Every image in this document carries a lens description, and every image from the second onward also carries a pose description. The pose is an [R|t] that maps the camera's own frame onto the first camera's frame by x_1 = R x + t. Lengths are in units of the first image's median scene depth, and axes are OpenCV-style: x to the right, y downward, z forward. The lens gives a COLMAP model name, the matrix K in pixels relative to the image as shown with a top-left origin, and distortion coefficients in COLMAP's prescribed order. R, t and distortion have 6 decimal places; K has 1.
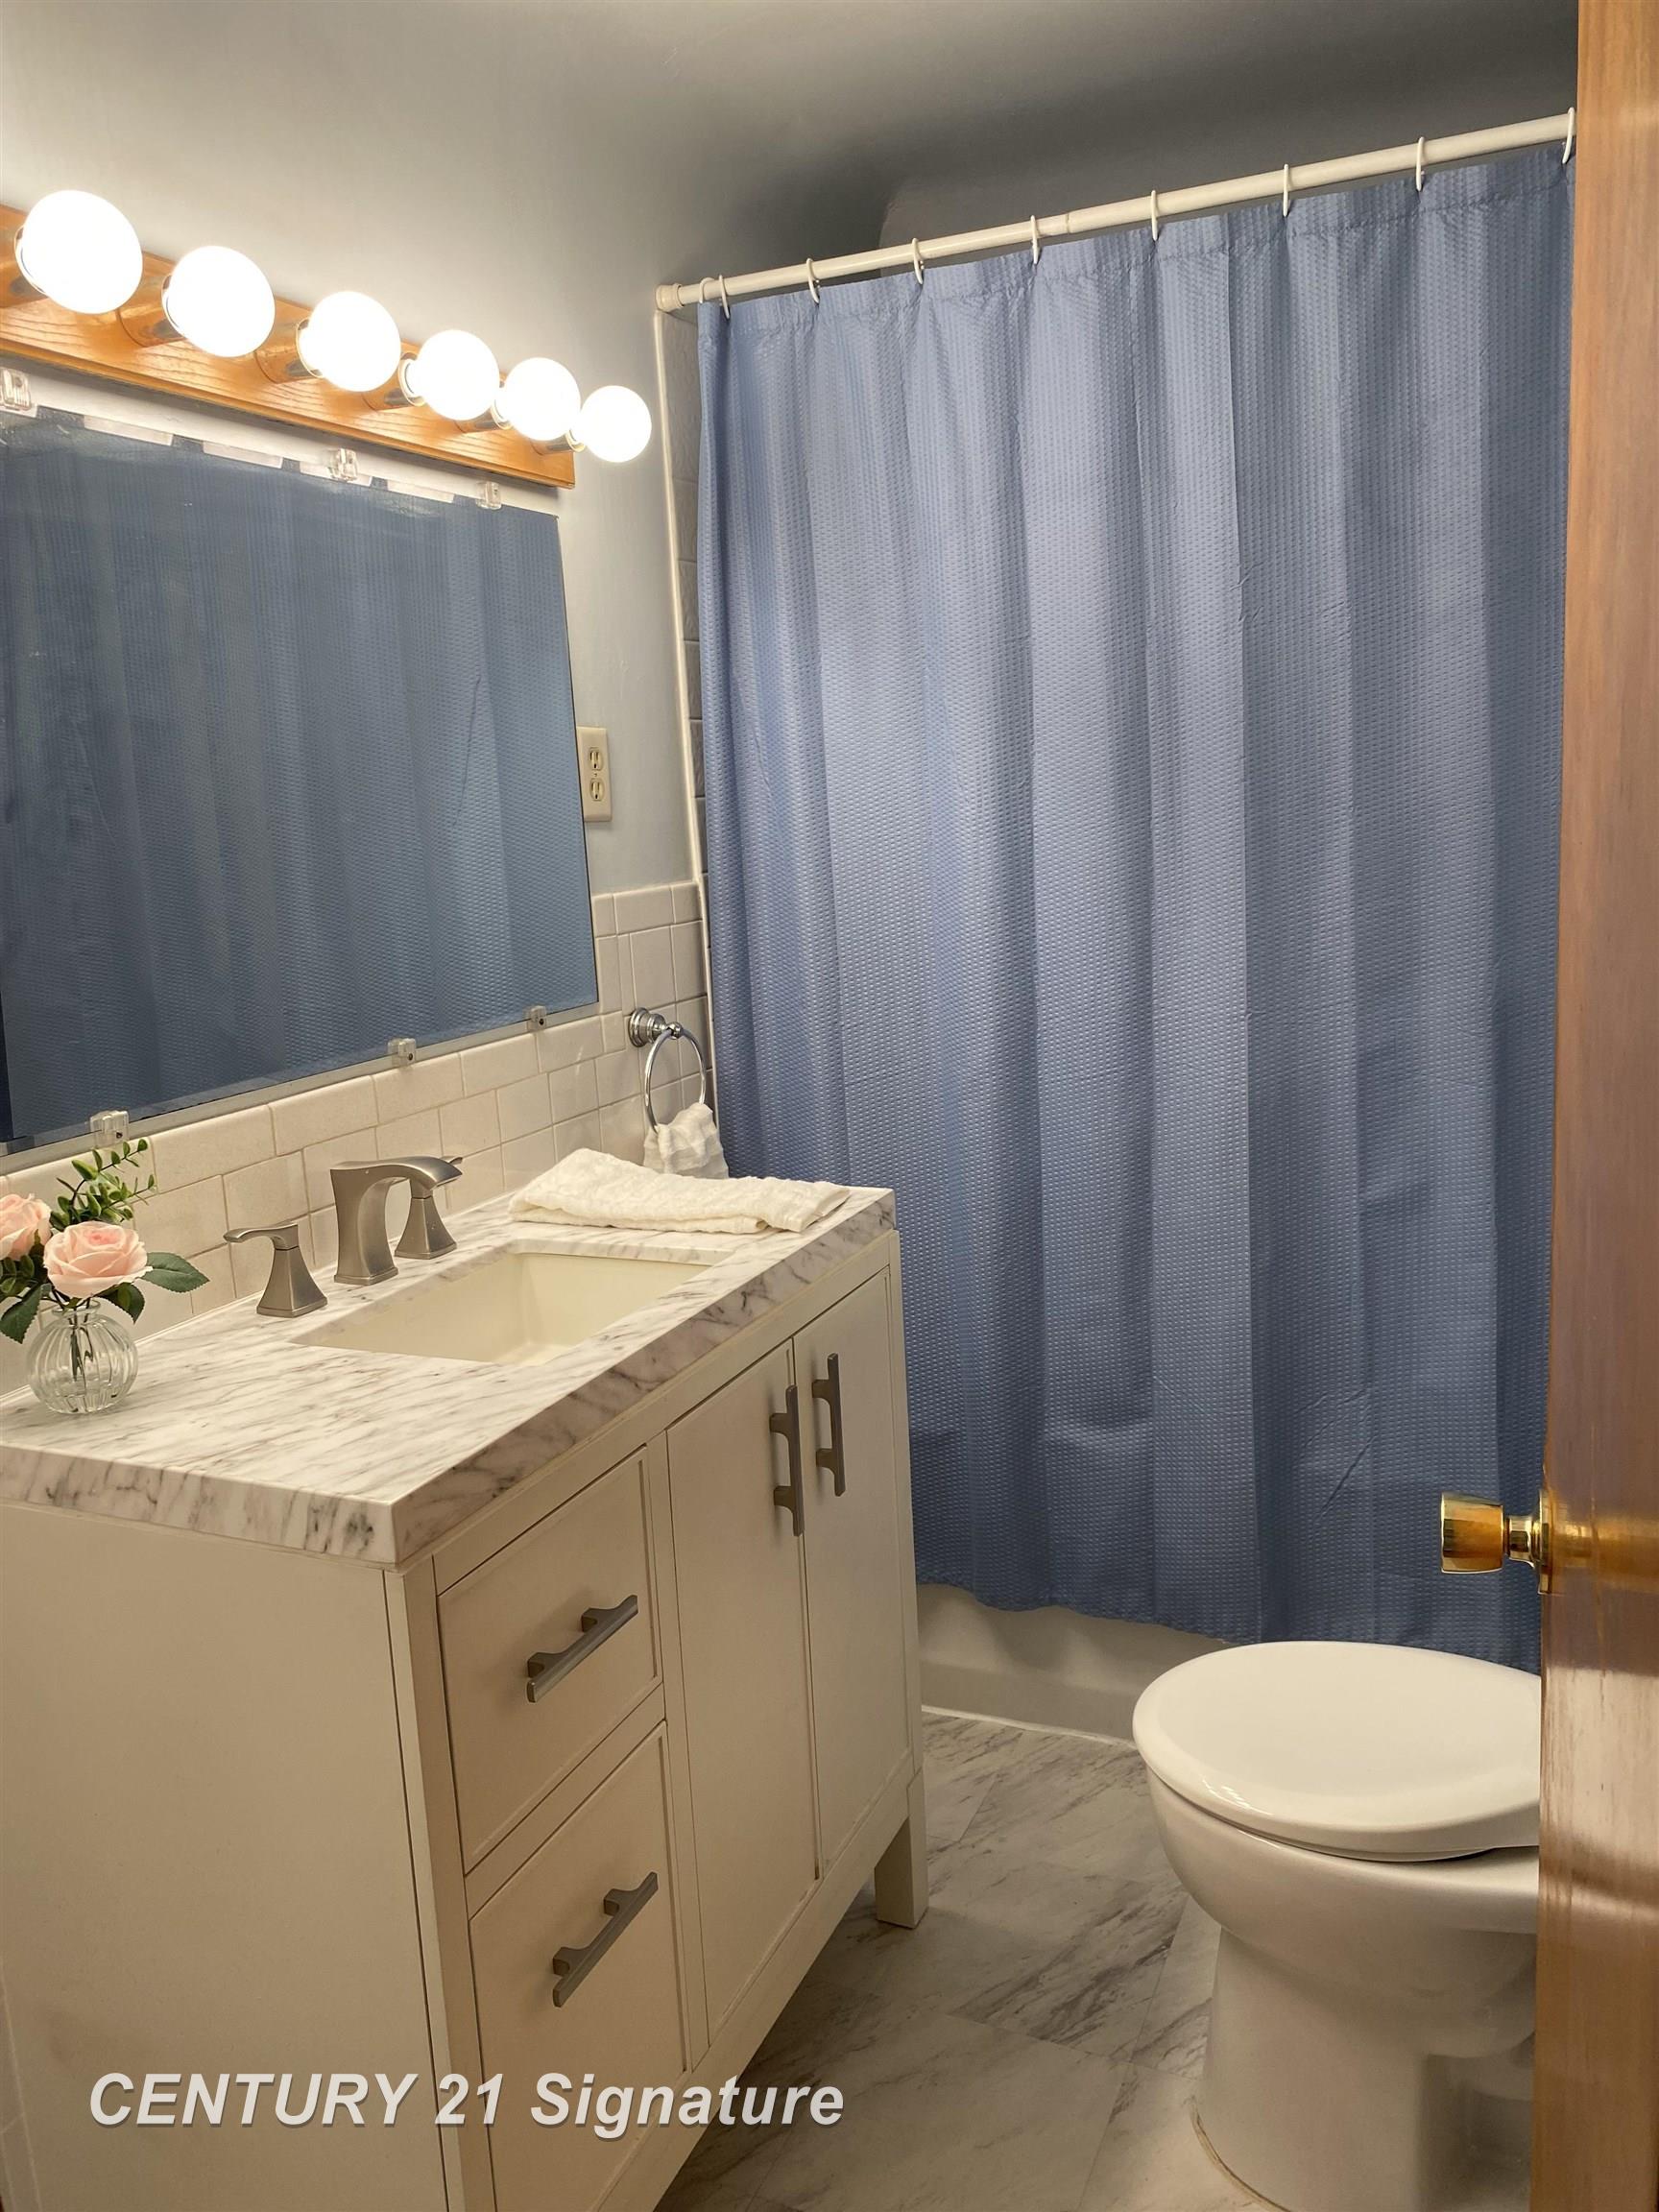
lens RADIAL K [[1708.0, 0, 824.0], [0, 1708.0, 1092.9], [0, 0, 1]] dist [0.024286, -0.028829]
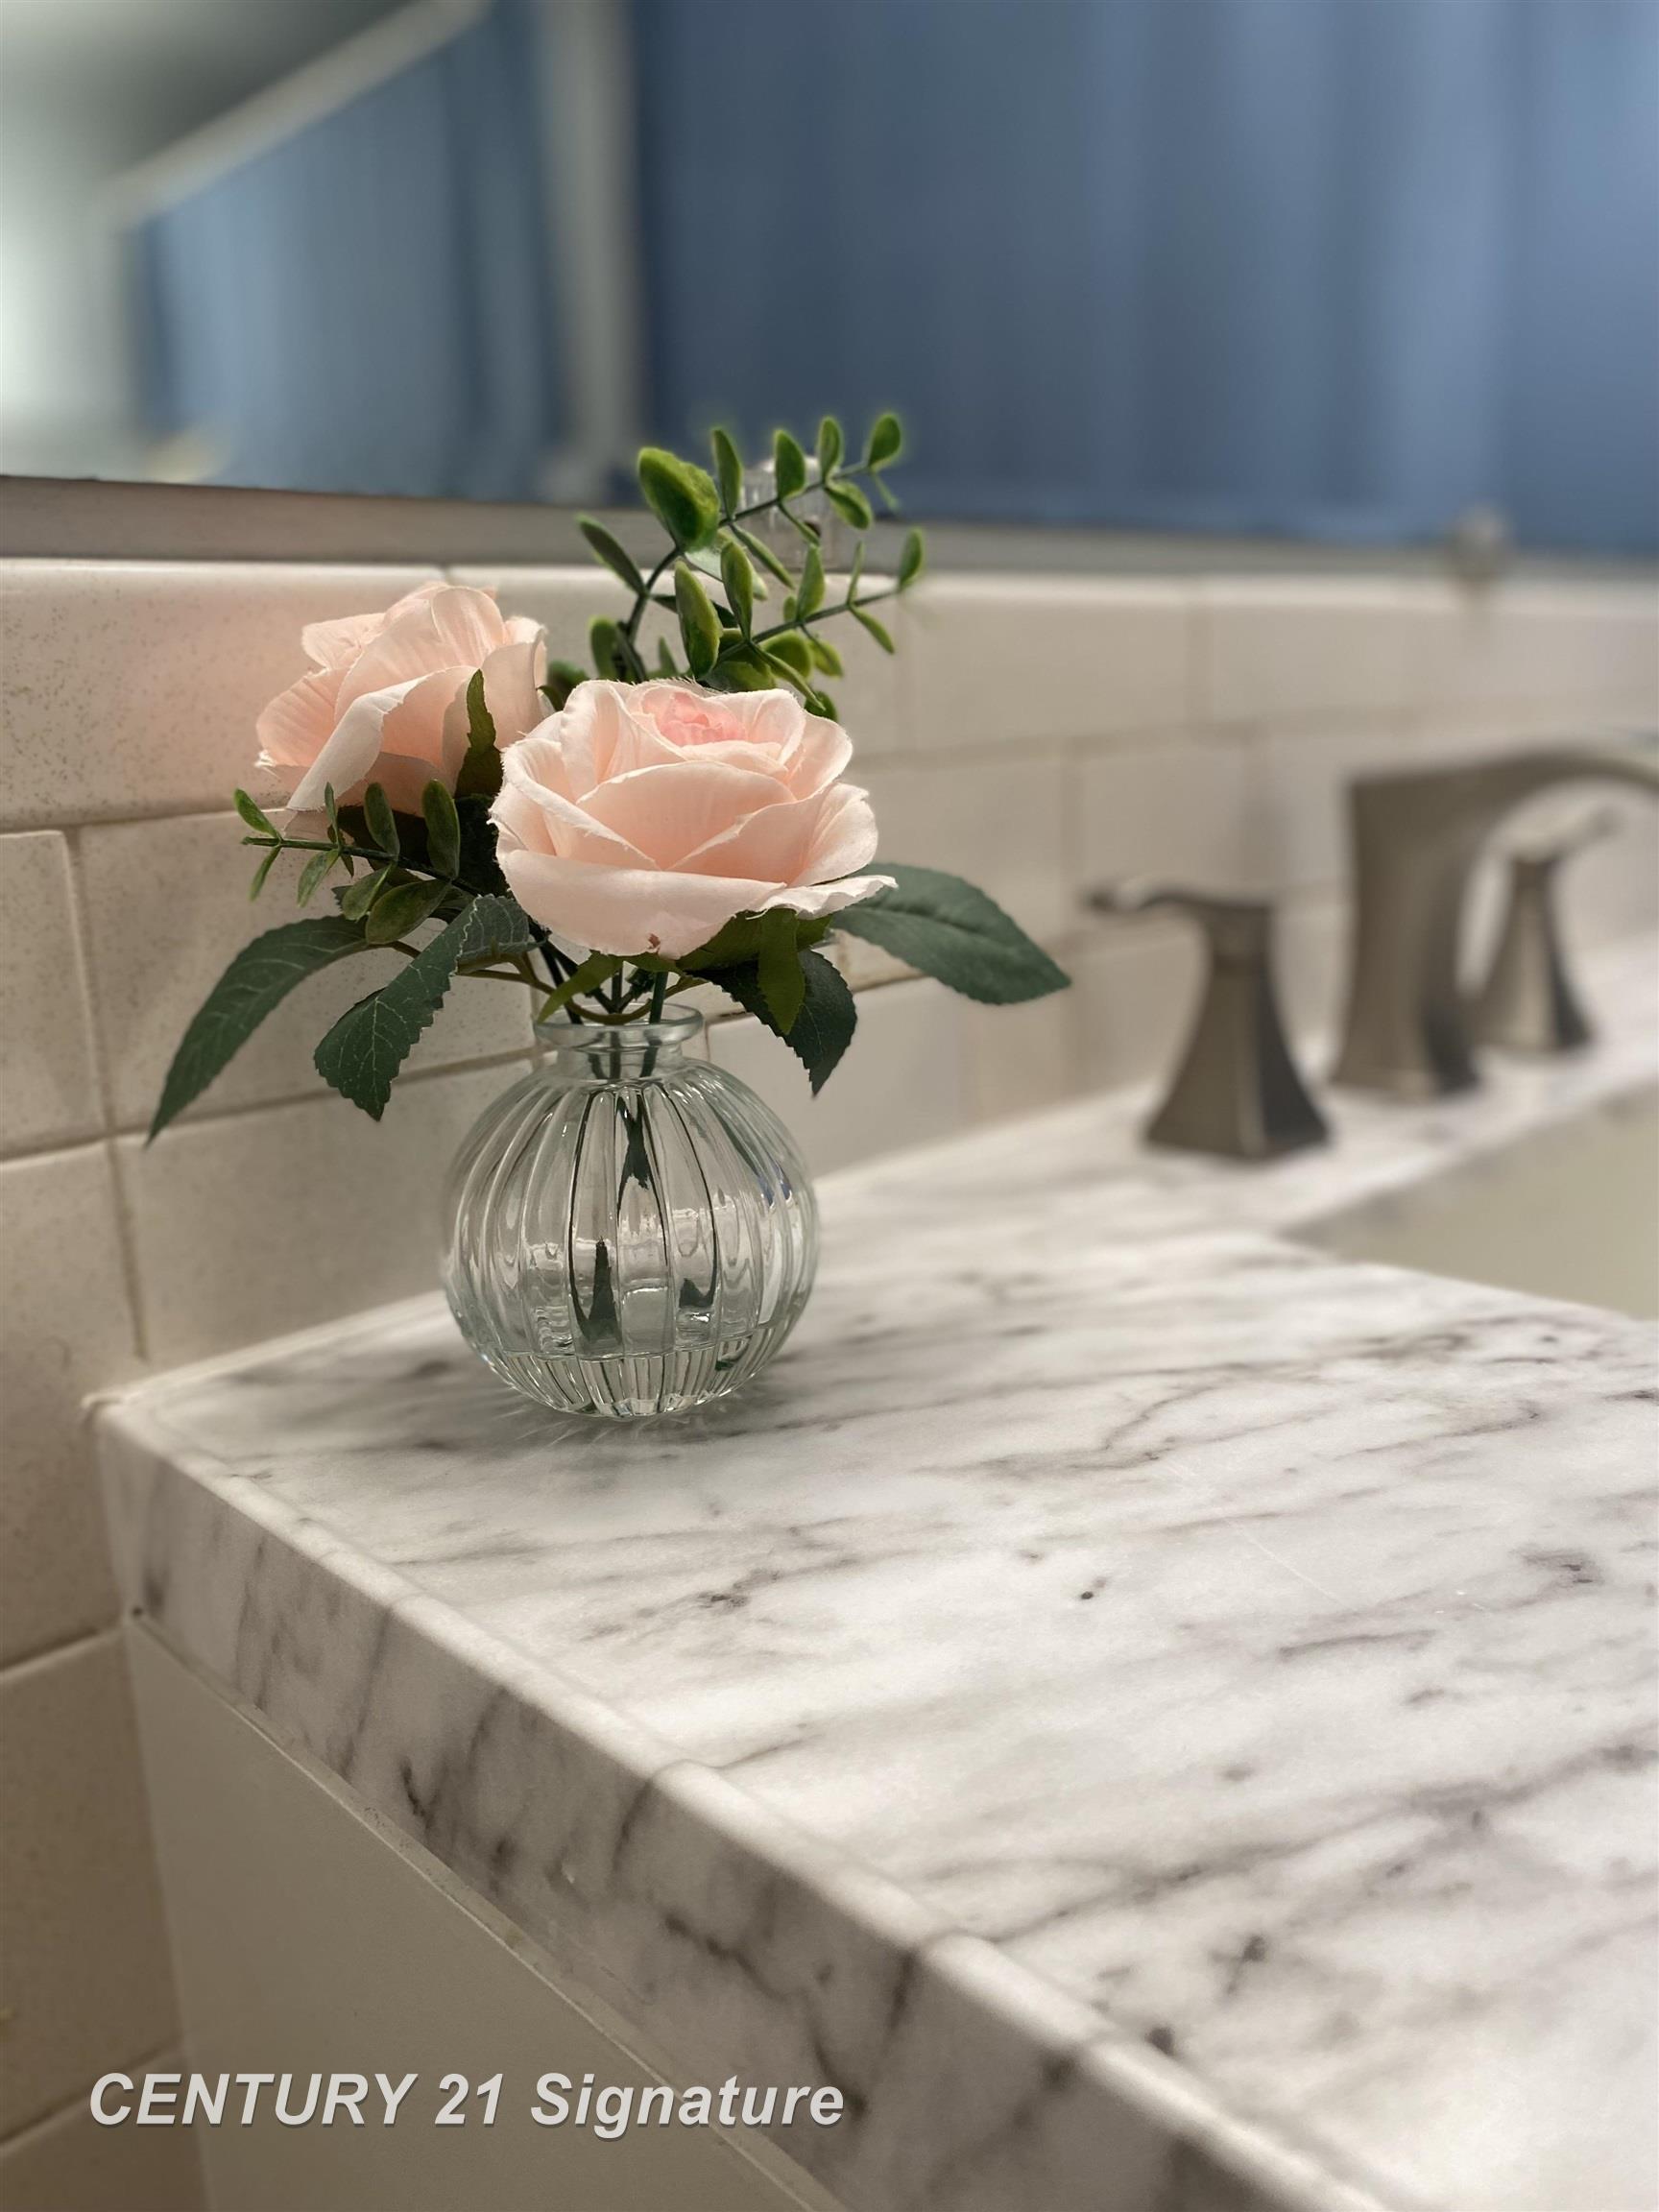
lens RADIAL K [[1708.0, 0, 824.0], [0, 1708.0, 1092.9], [0, 0, 1]] dist [0.024286, -0.028829]
pose [[0.922684, 0.084470, -0.376191, -0.306967], [-0.065720, 0.995884, 0.062425, 0.118174], [0.379916, -0.032875, 0.924437, 0.769056]]
